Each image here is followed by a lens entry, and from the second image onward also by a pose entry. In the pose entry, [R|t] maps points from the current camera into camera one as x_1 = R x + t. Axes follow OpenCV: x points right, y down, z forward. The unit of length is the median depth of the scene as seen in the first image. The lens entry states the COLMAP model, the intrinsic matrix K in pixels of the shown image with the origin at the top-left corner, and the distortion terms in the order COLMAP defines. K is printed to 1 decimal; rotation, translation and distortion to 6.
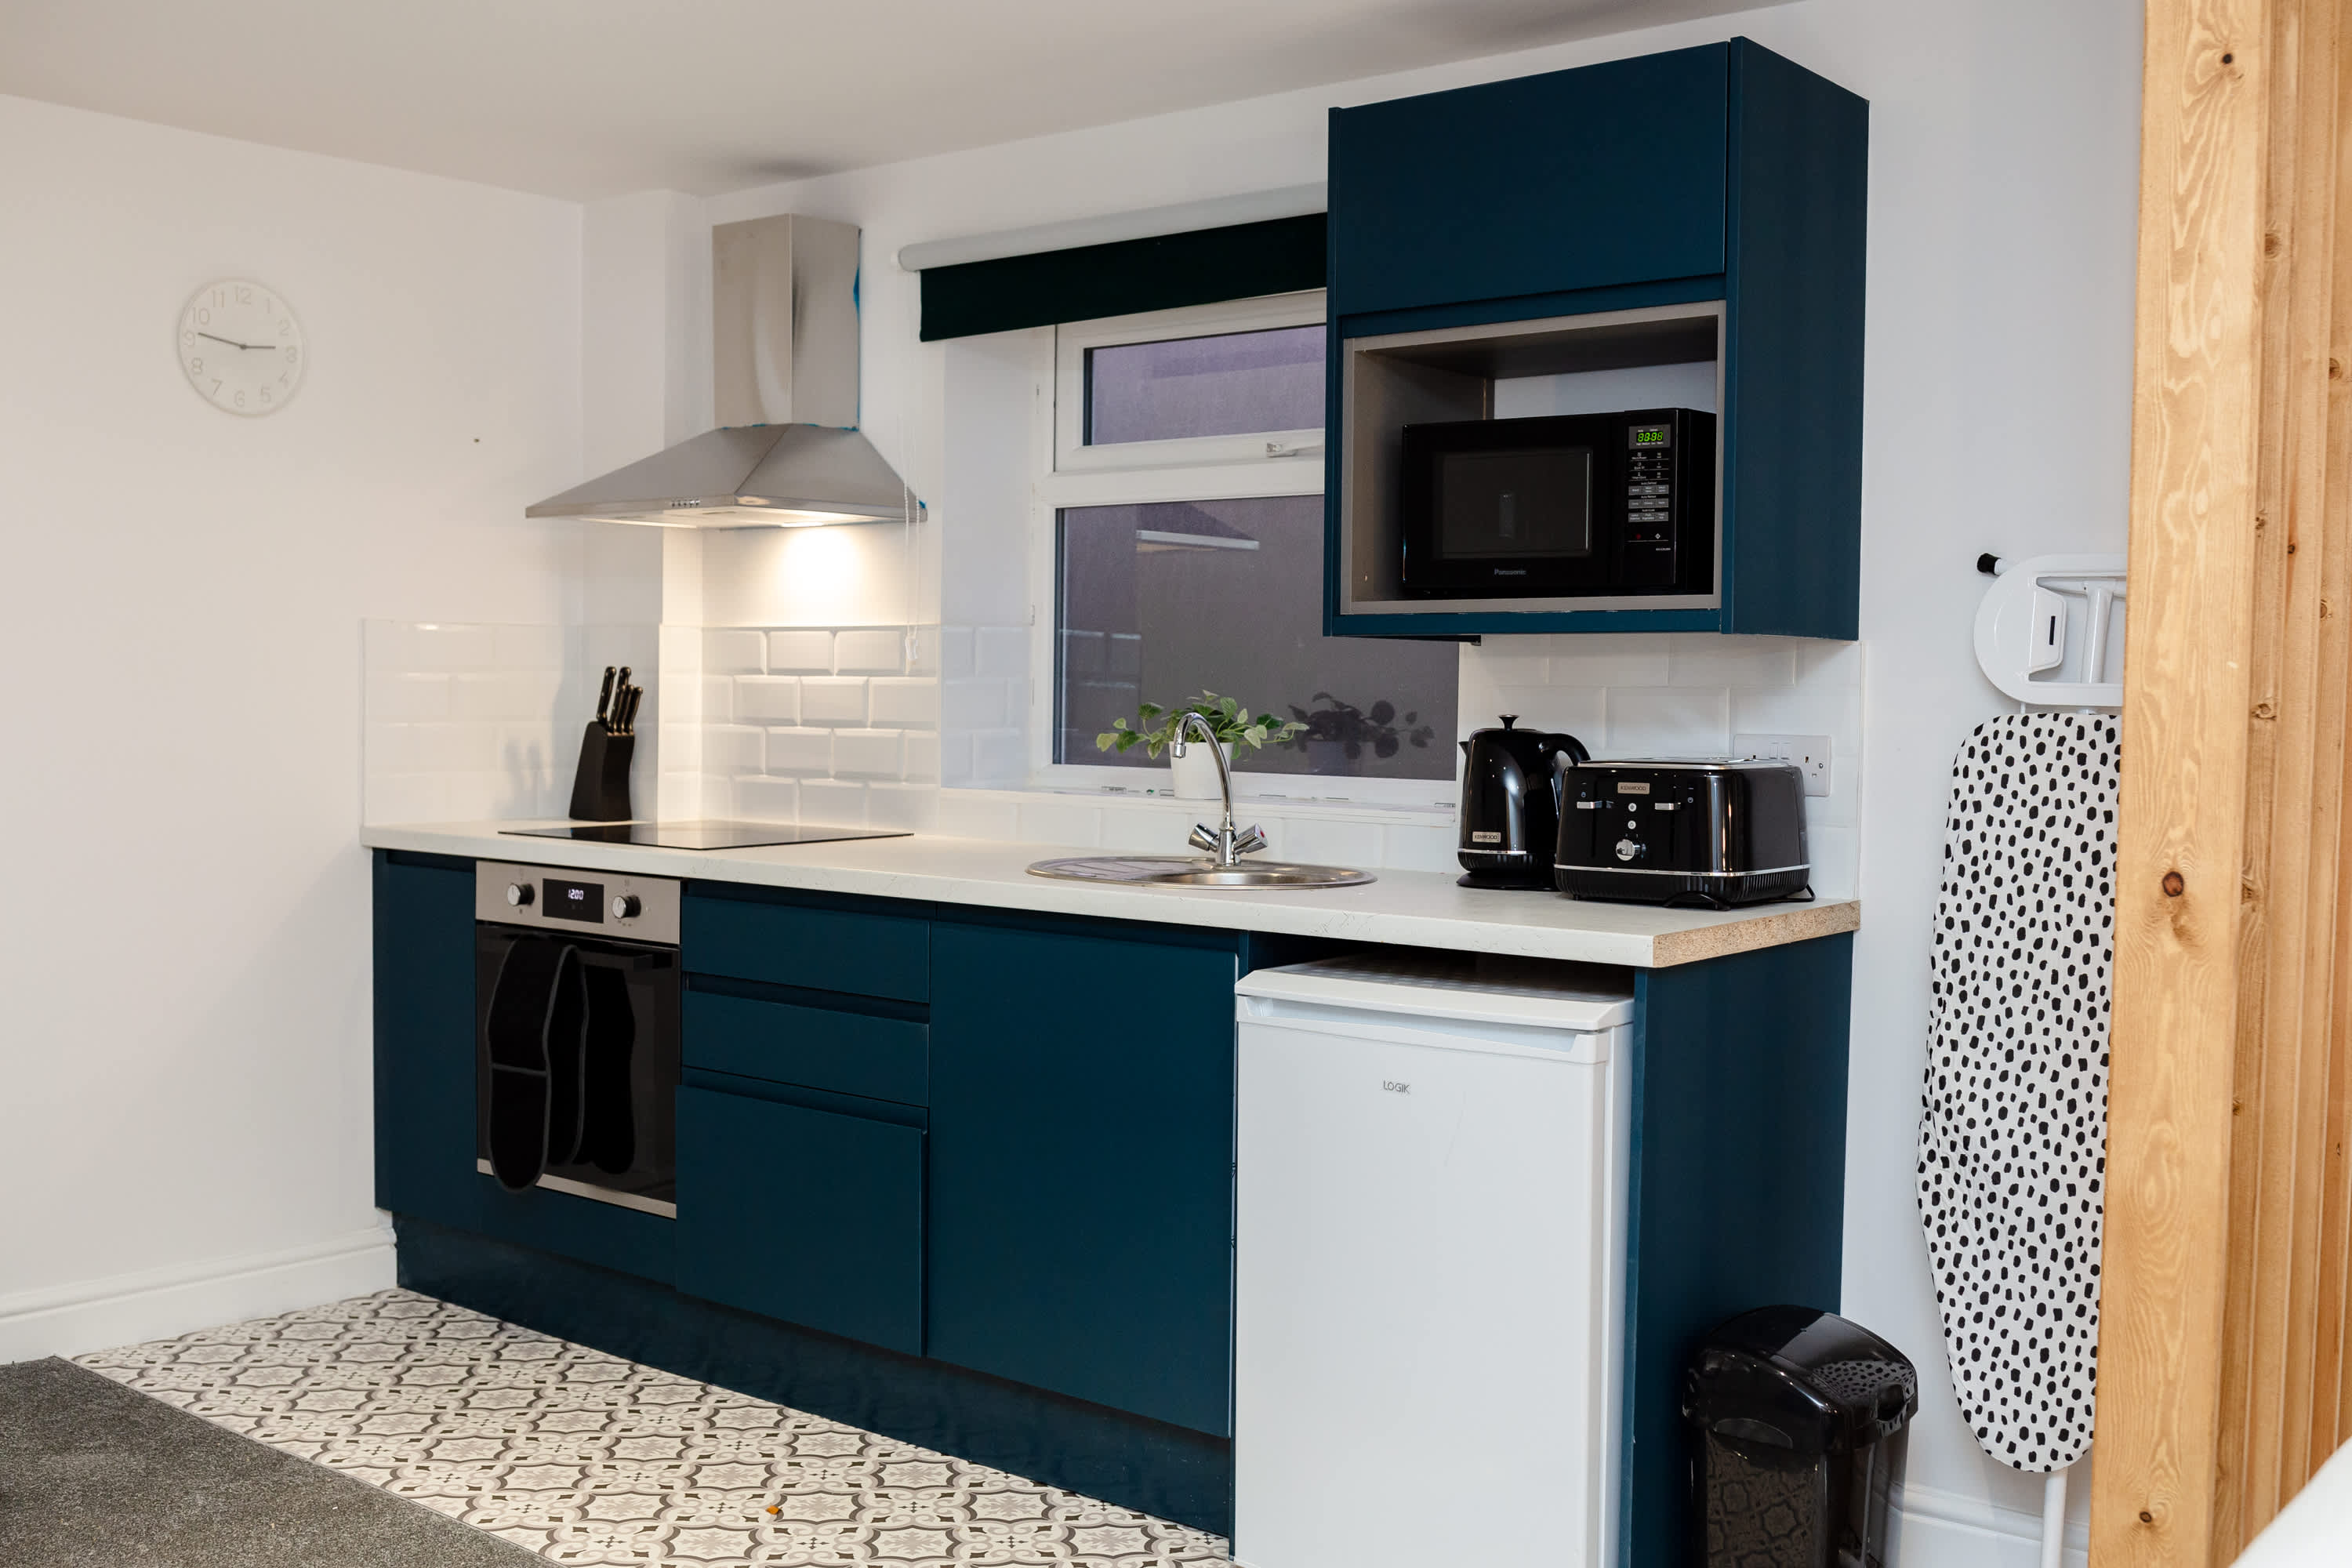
lens RADIAL K [[2315.9, 0, 1176.0], [0, 2315.9, 784.0], [0, 0, 1]] dist [0.003006, 0.011643]
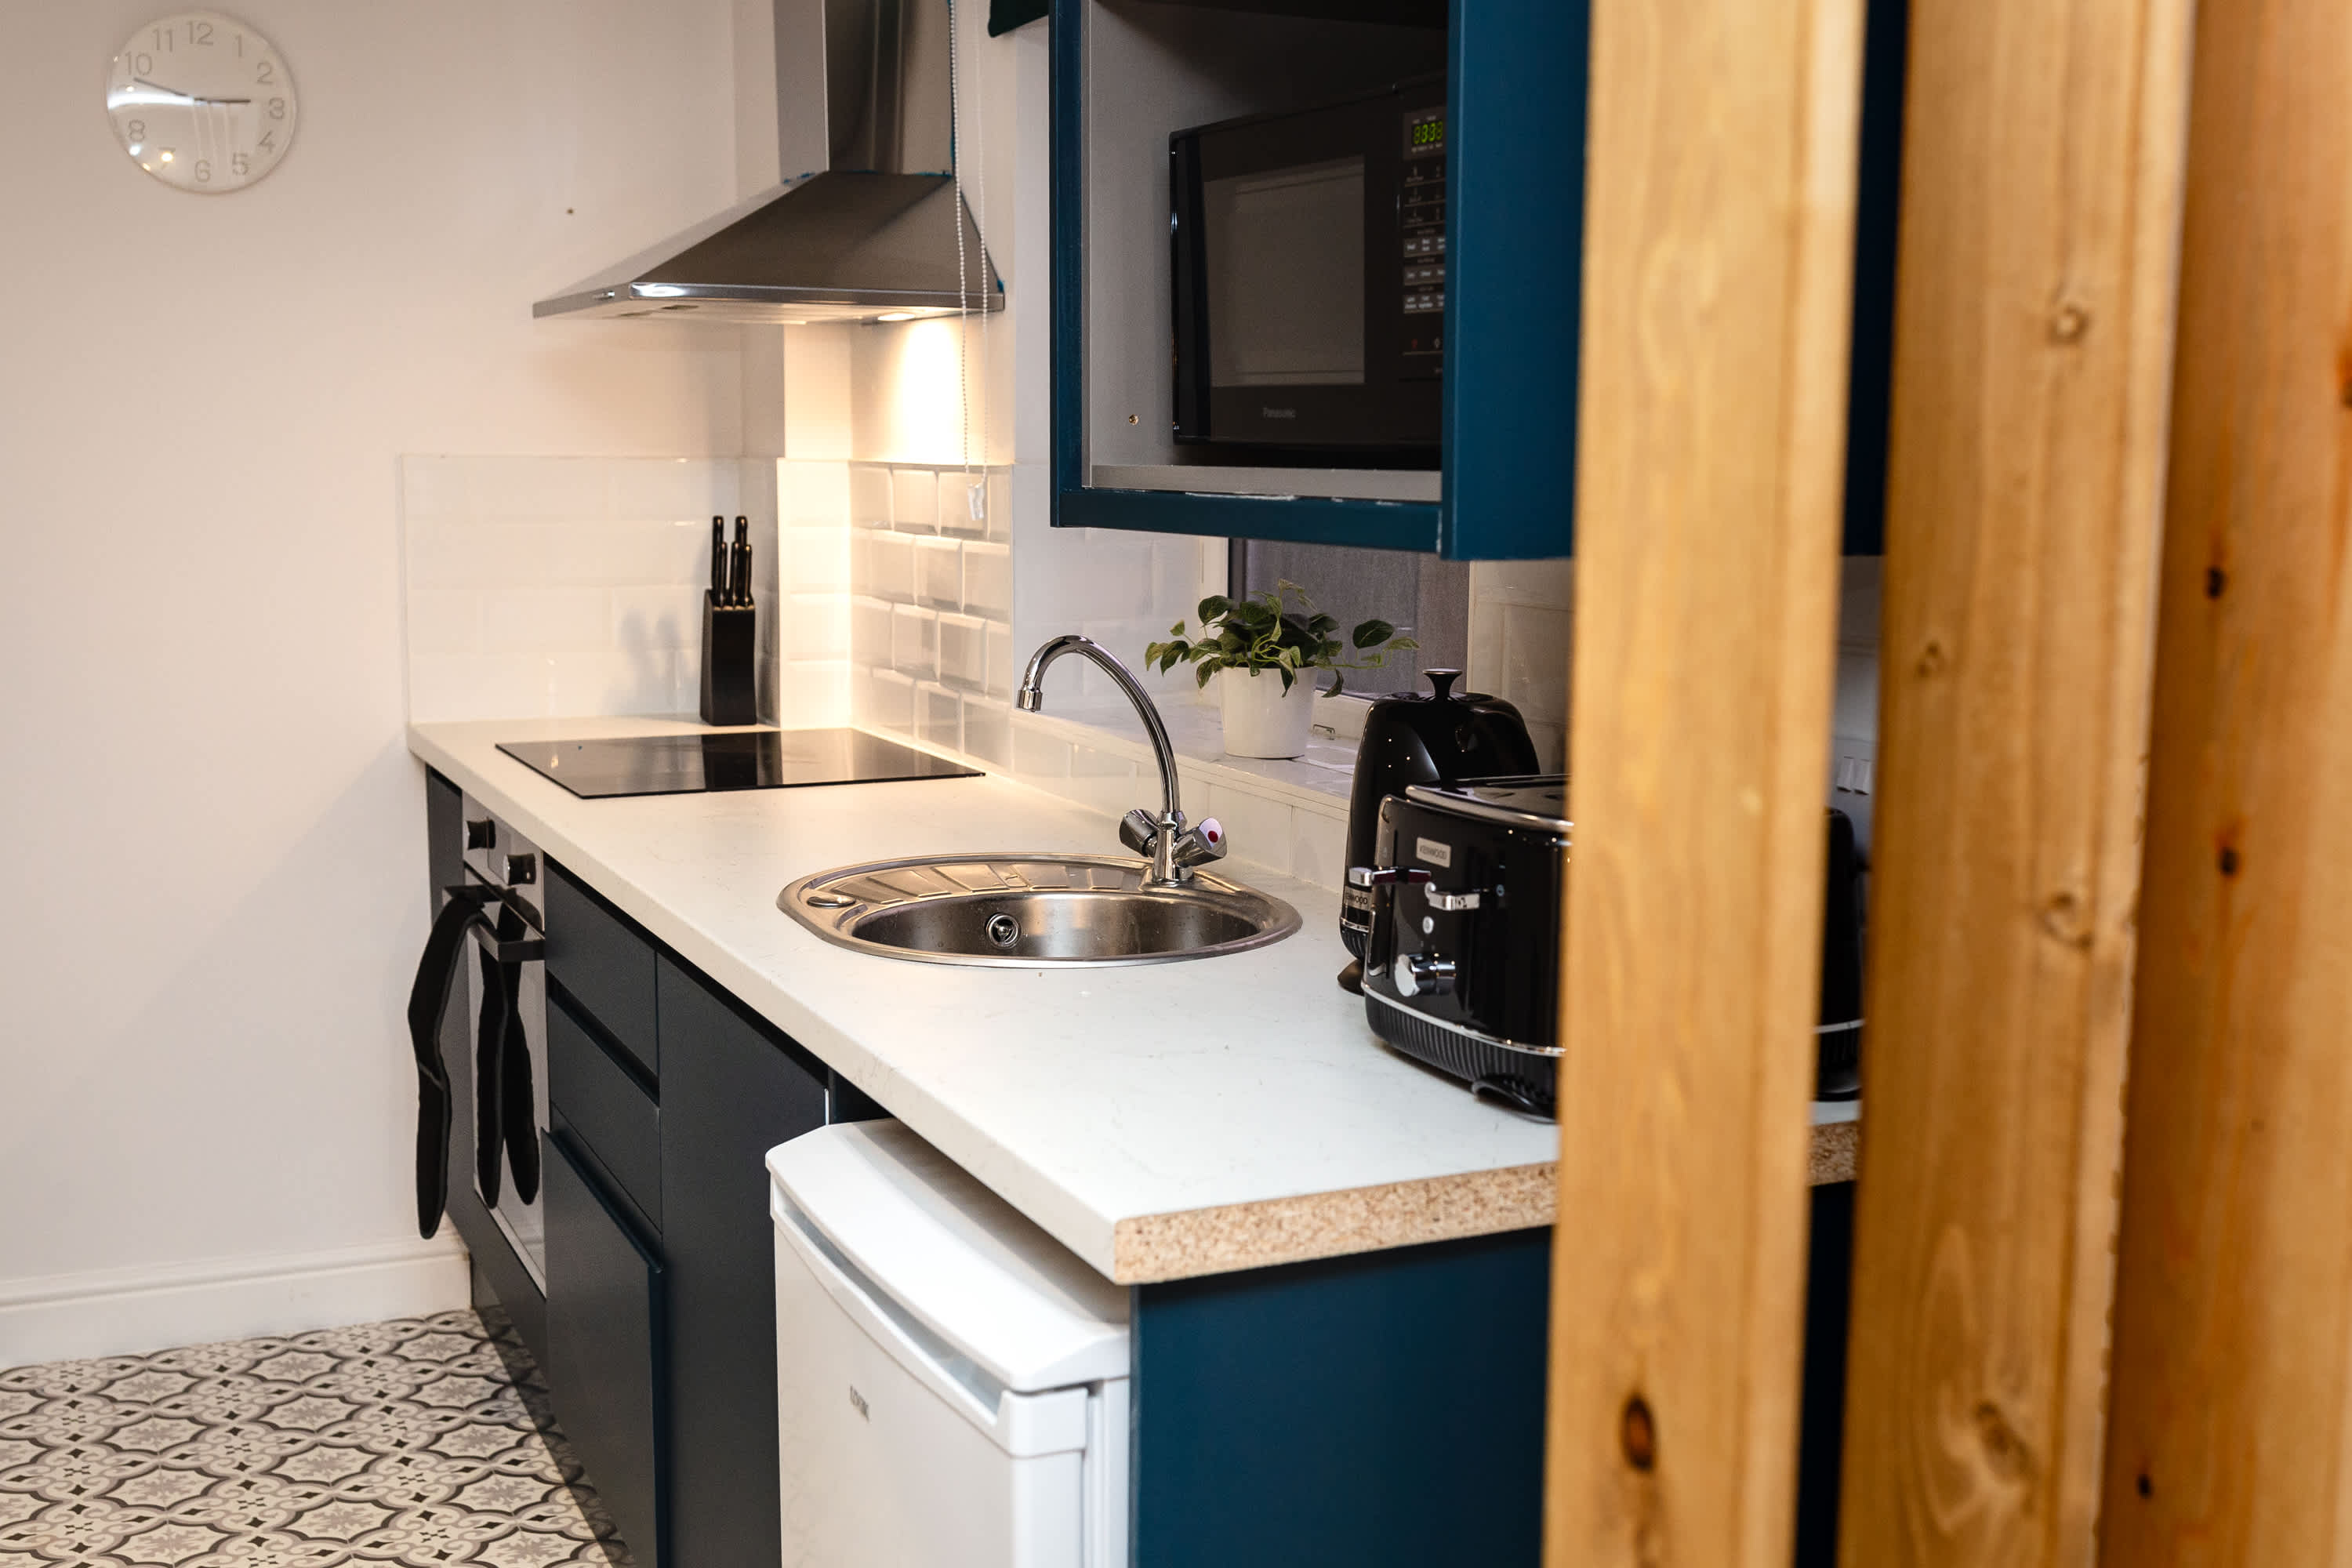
lens RADIAL K [[2600.7, 0, 1270.9], [0, 2600.7, 786.0], [0, 0, 1]] dist [0.009089, 0.002816]
pose [[0.908820, 0.053239, -0.413778, 0.294380], [-0.019165, 0.996105, 0.086070, -0.044643], [0.416749, -0.070292, 0.906300, 0.357170]]
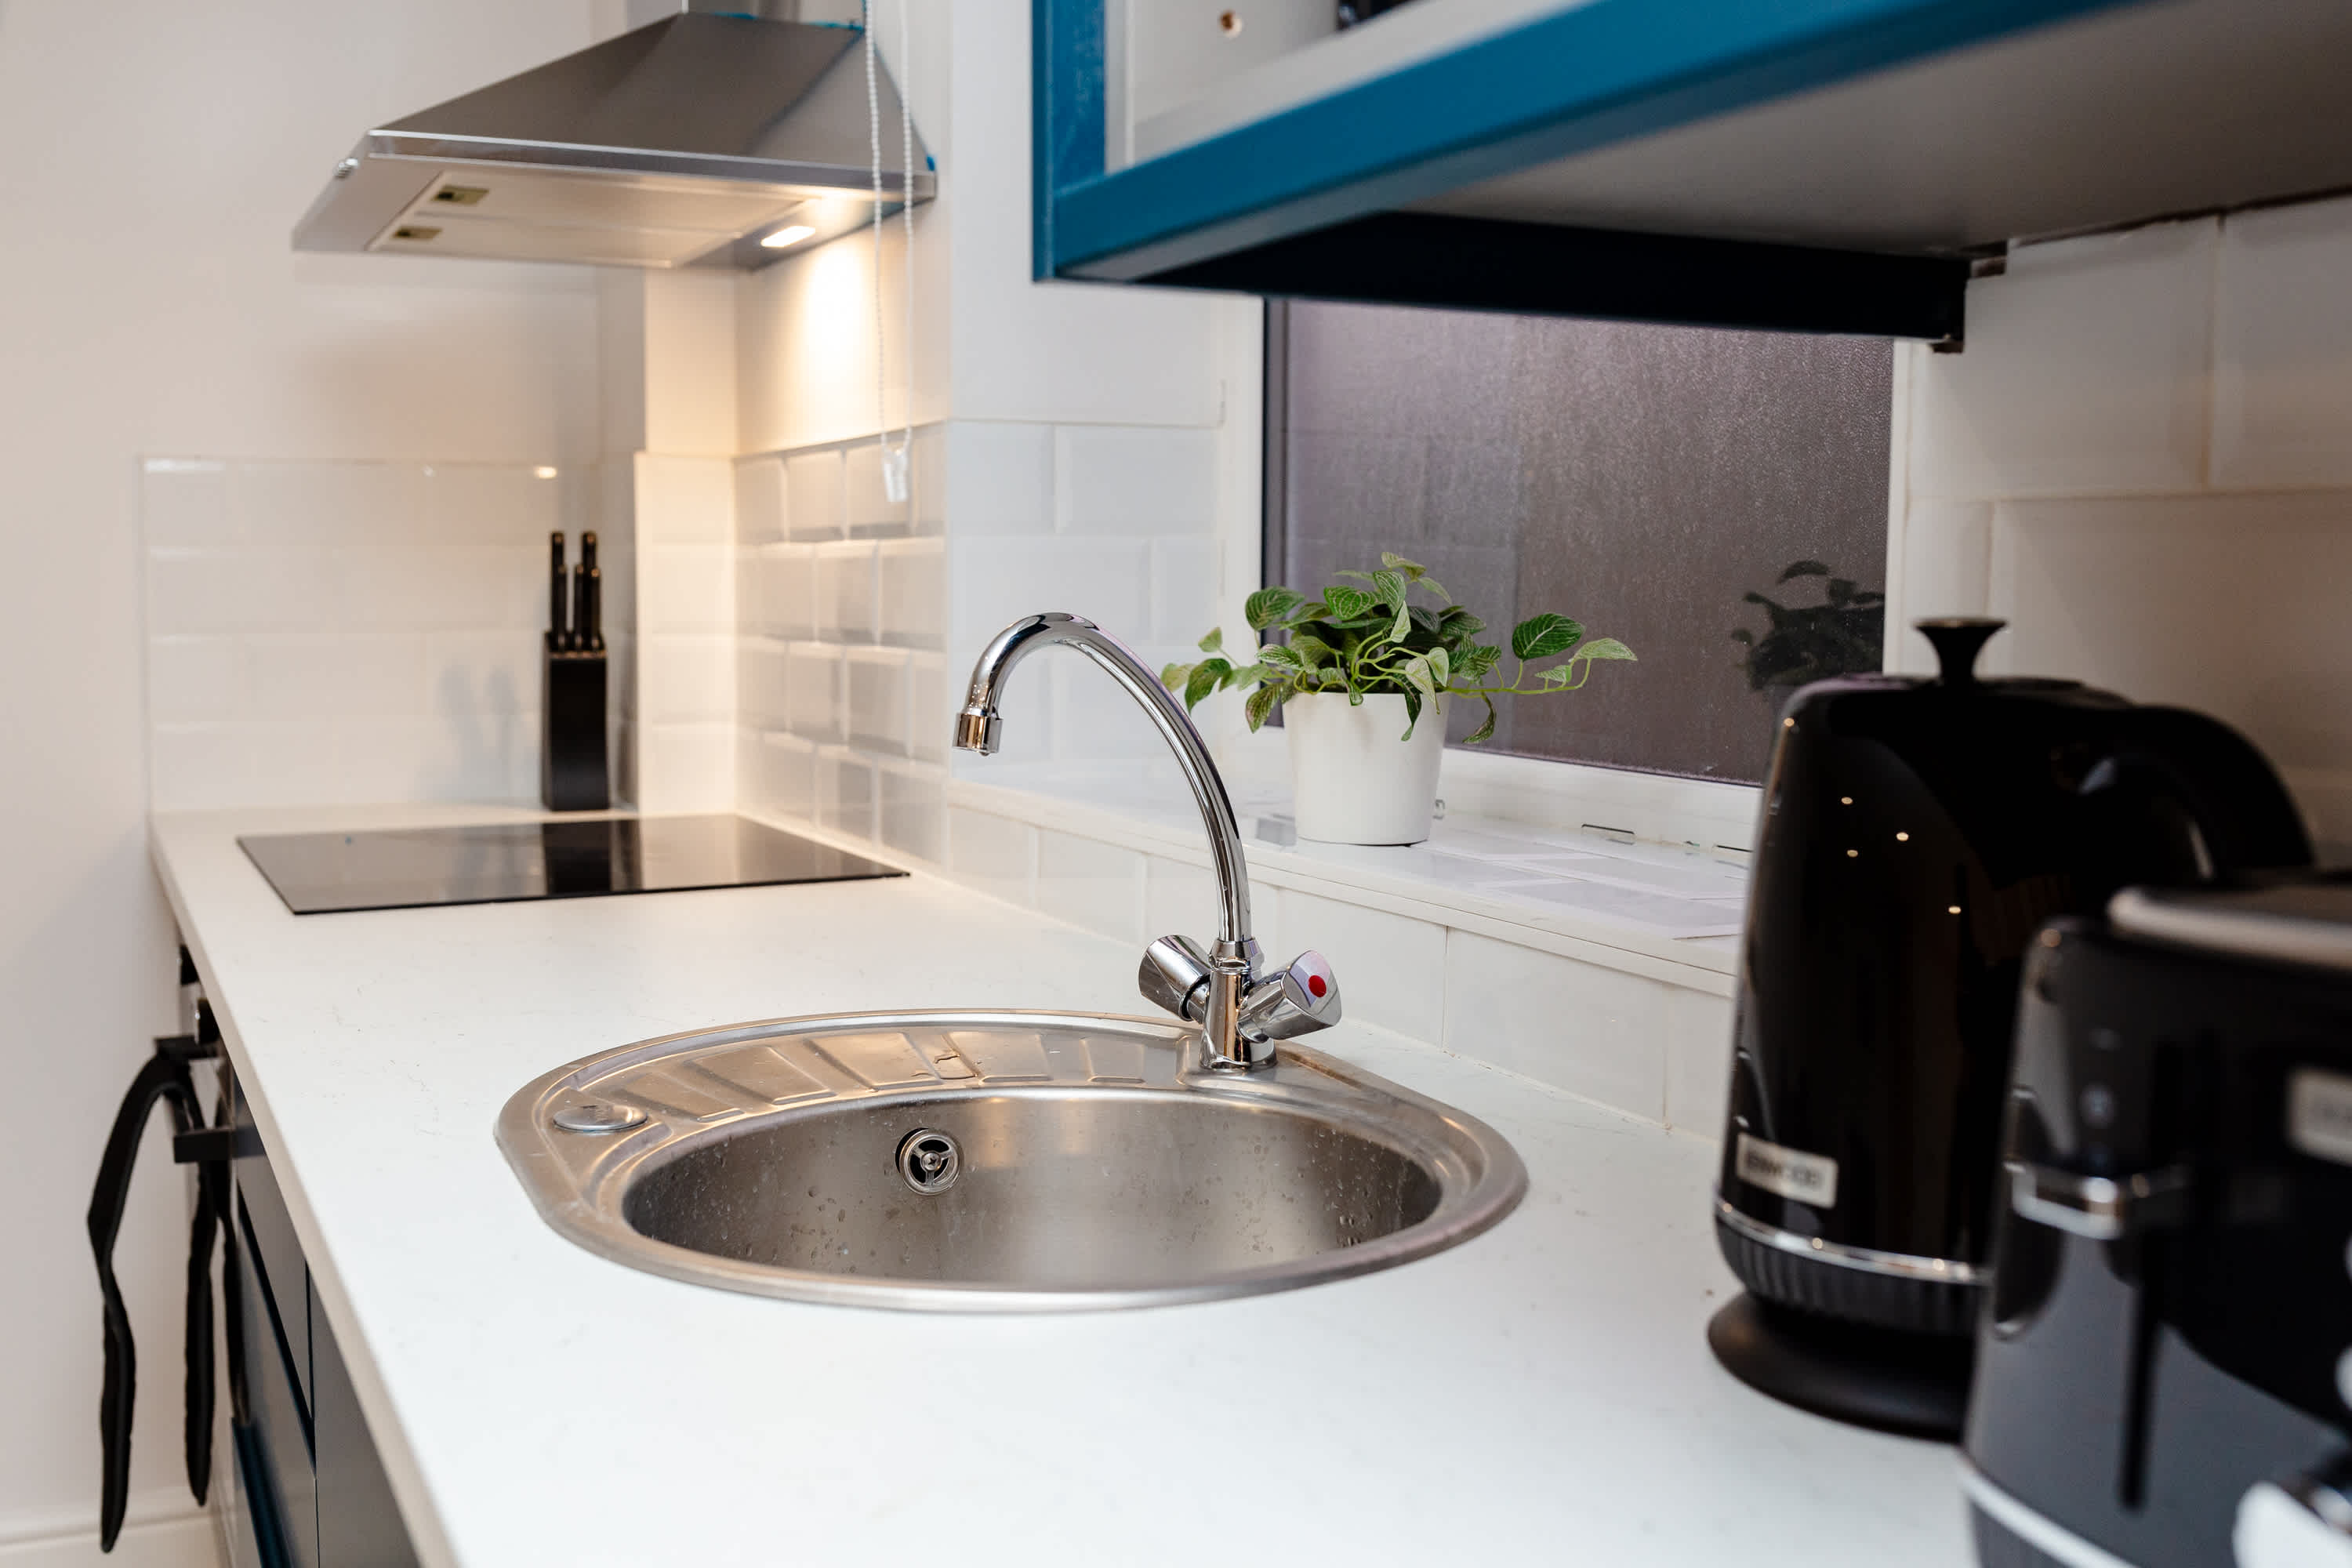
lens RADIAL K [[2315.9, 0, 1176.0], [0, 2315.9, 784.0], [0, 0, 1]] dist [0.003006, 0.011643]
pose [[0.907857, 0.030181, -0.418192, 0.137426], [-0.013611, 0.999002, 0.042550, -0.018122], [0.419059, -0.032938, 0.907361, 0.627776]]
